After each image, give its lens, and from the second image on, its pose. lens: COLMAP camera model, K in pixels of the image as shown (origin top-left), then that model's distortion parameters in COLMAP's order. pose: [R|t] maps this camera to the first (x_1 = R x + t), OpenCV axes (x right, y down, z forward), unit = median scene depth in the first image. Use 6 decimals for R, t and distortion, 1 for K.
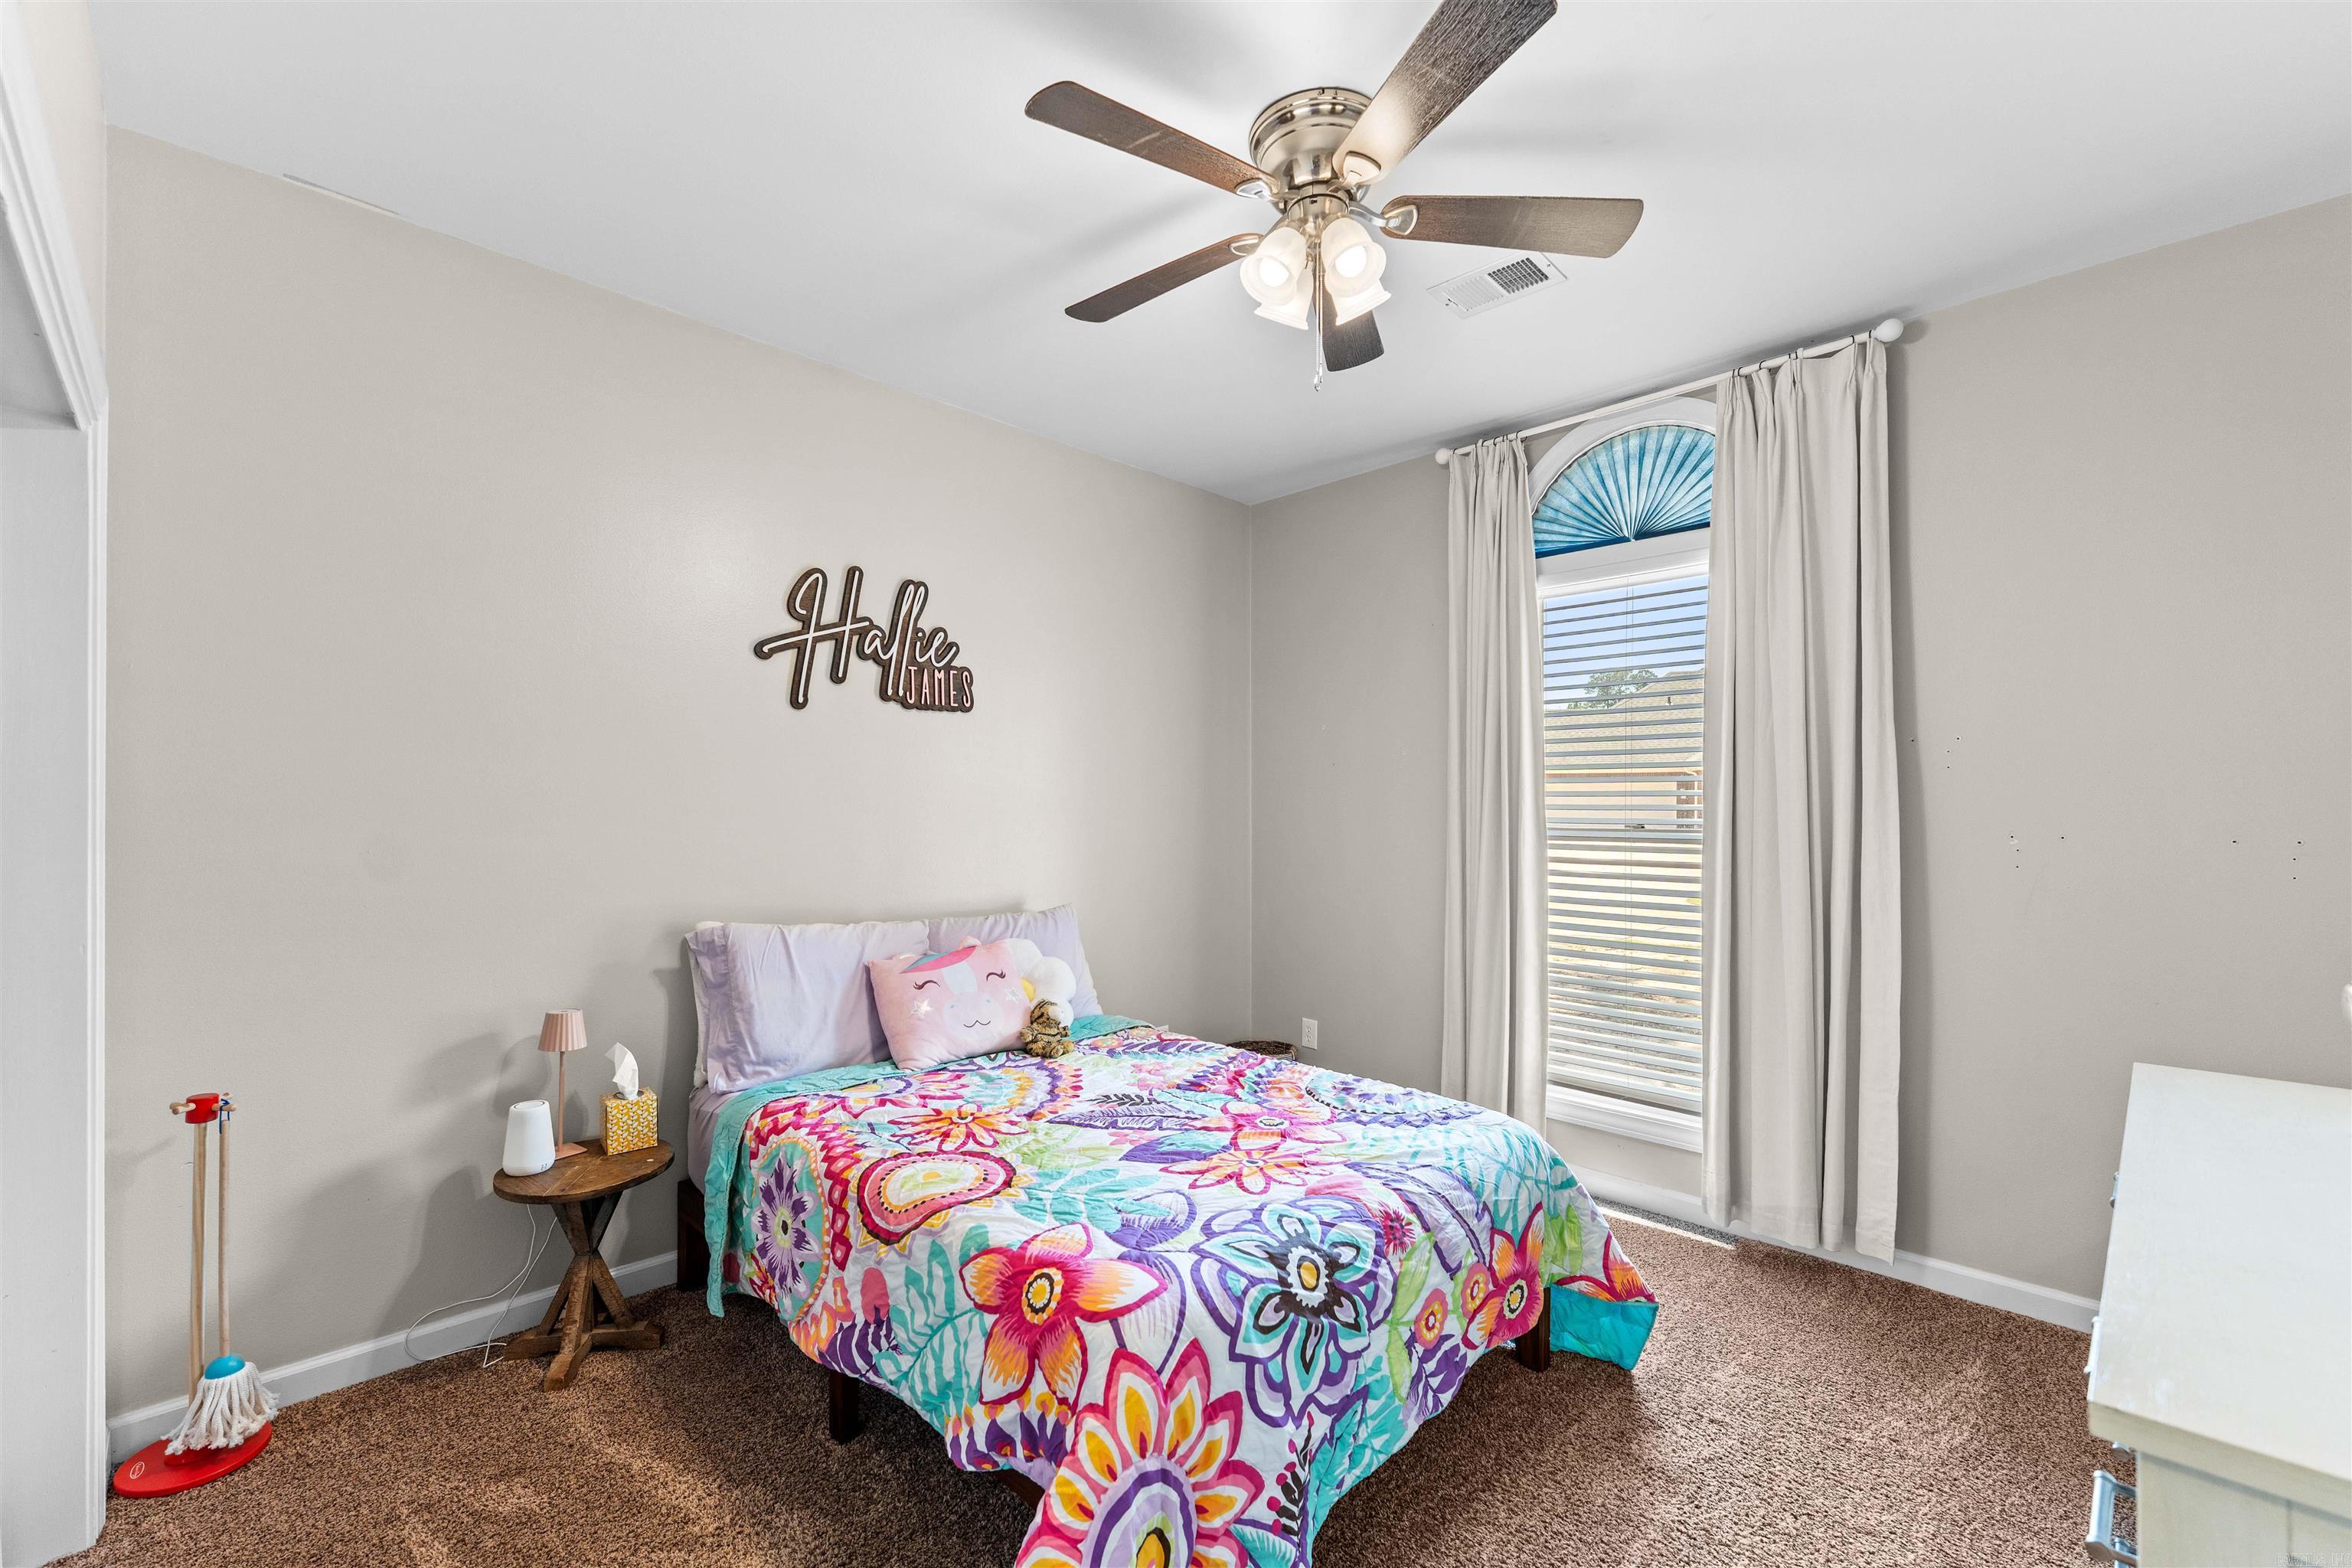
lens RADIAL K [[962.8, 0, 1173.8], [0, 962.8, 791.6], [0, 0, 1]] dist [-0.000731, -0.000119]
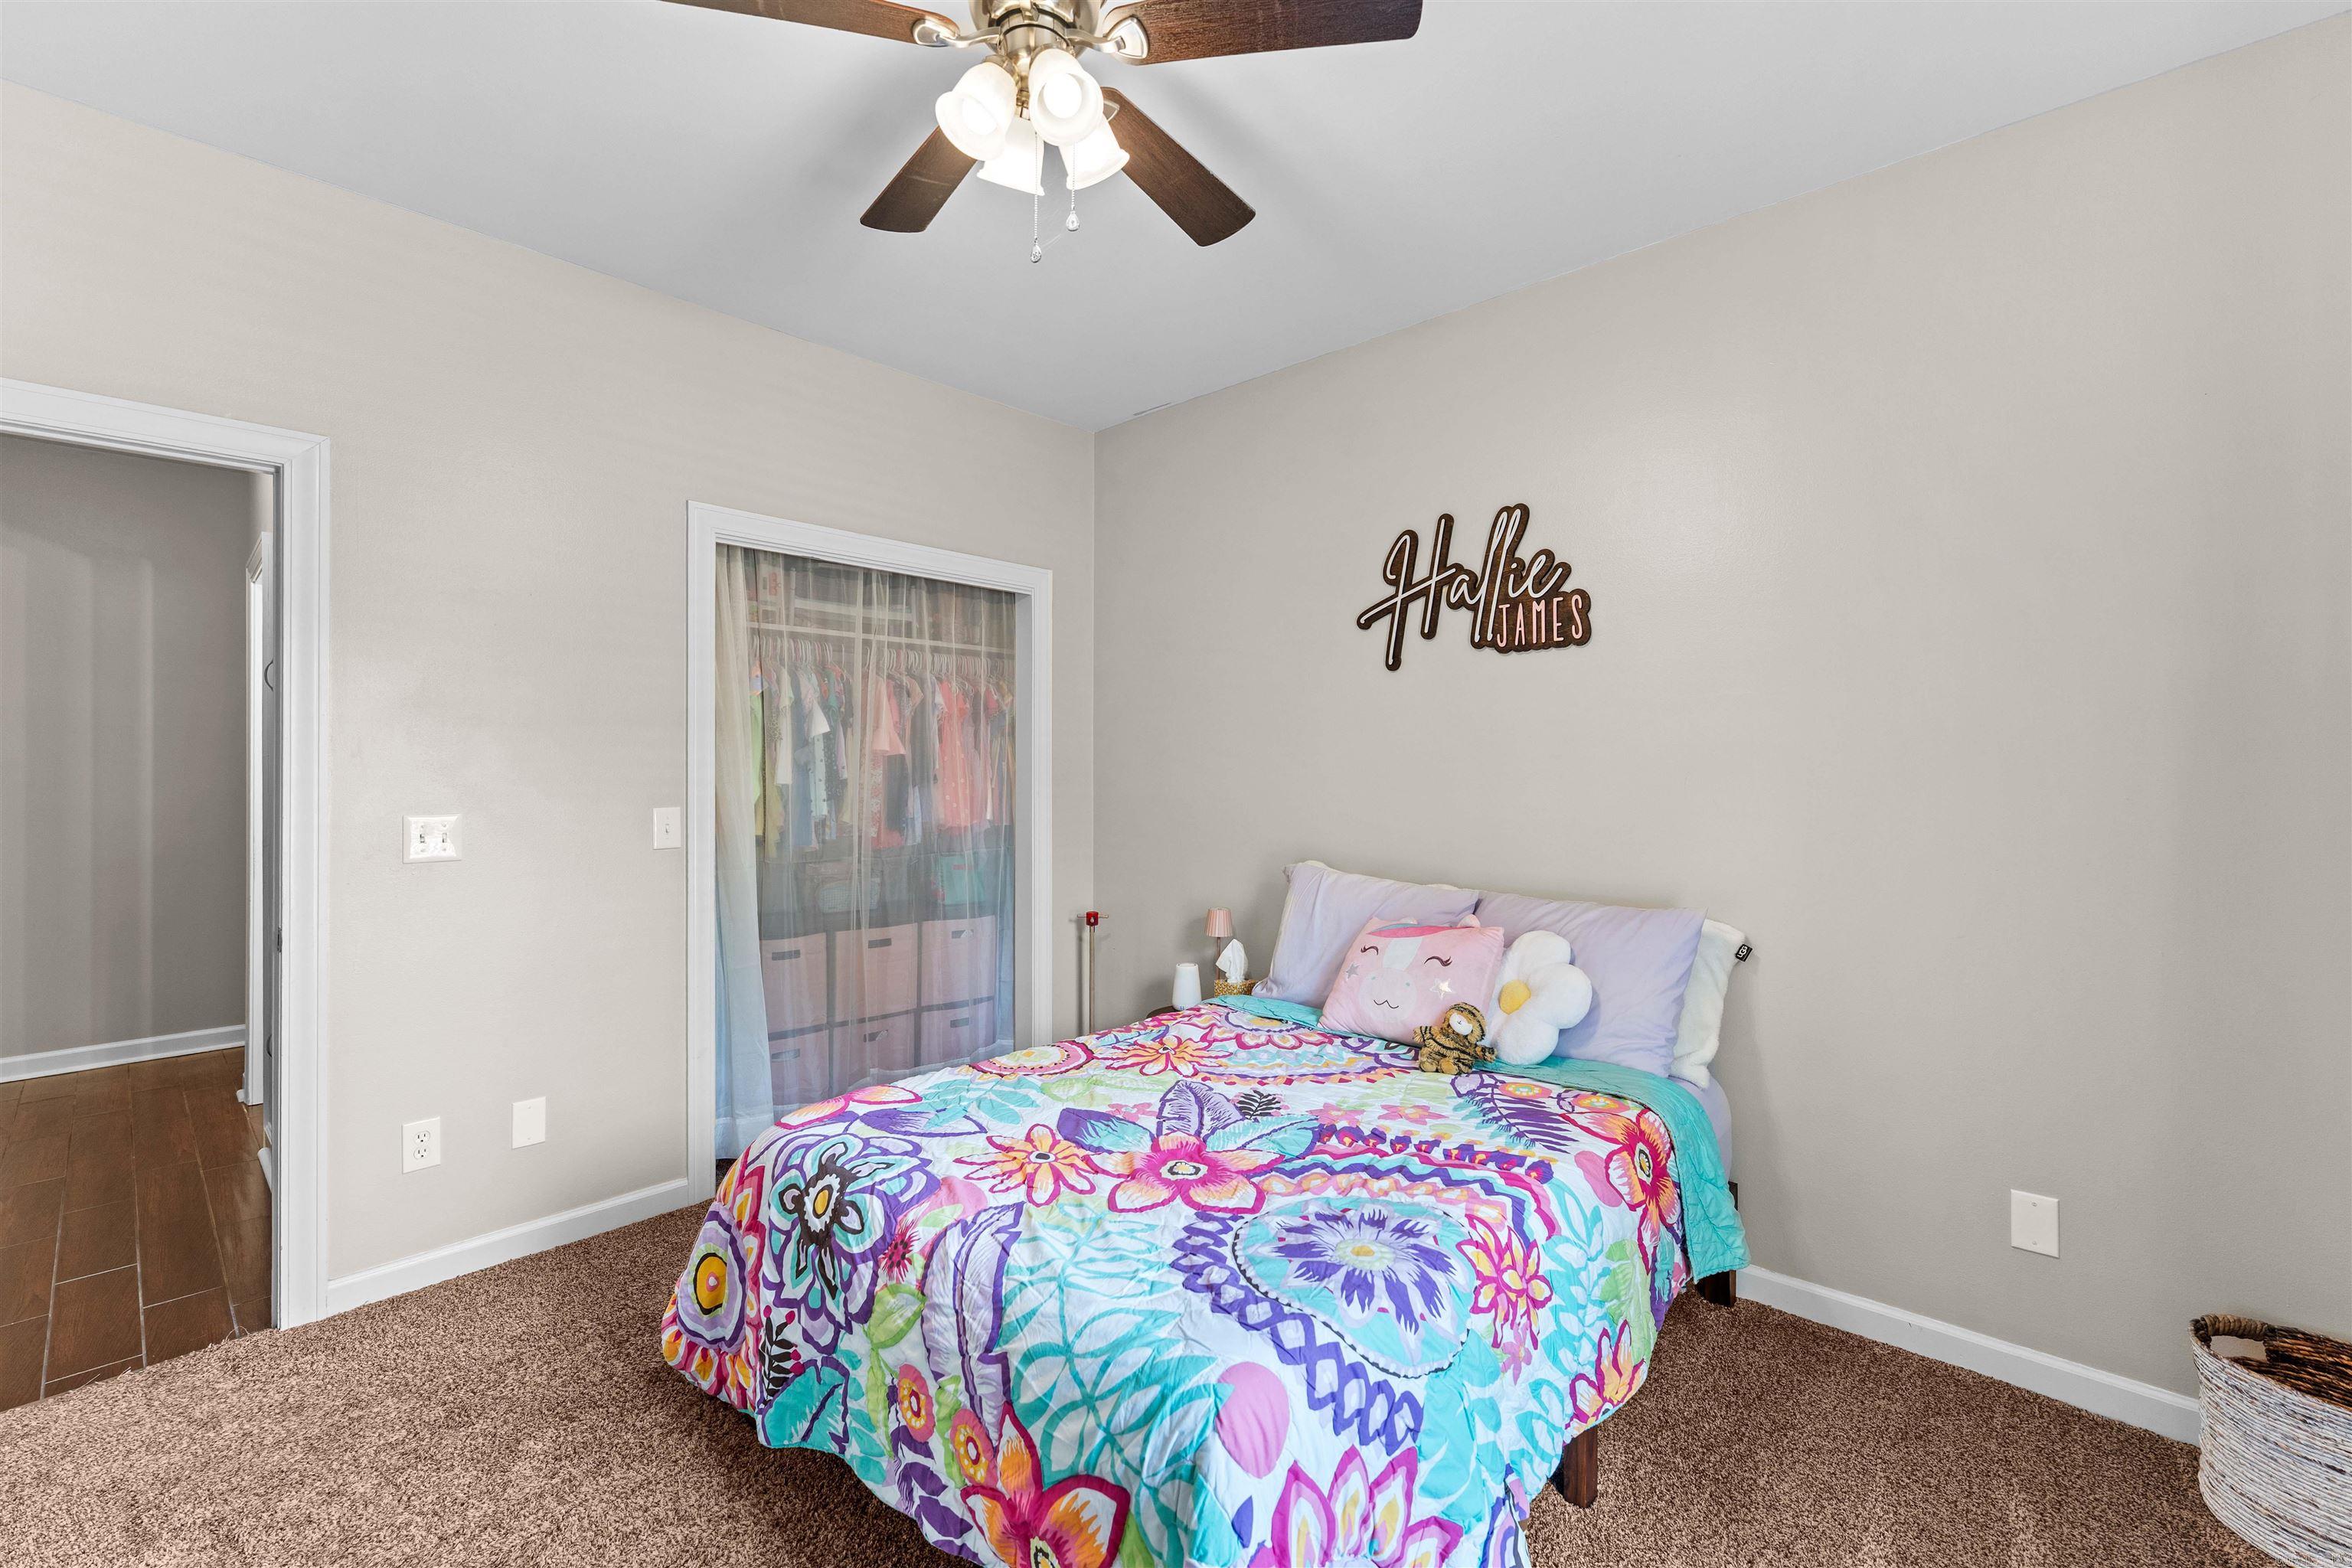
lens RADIAL K [[977.6, 0, 1175.6], [0, 977.6, 754.7], [0, 0, 1]] dist [-0.000915, -0.000156]
pose [[0.049480, -0.011412, -0.998710, 0.644915], [0.016028, 0.999815, -0.010631, 0.012808], [0.998647, -0.015481, 0.049654, 0.696171]]
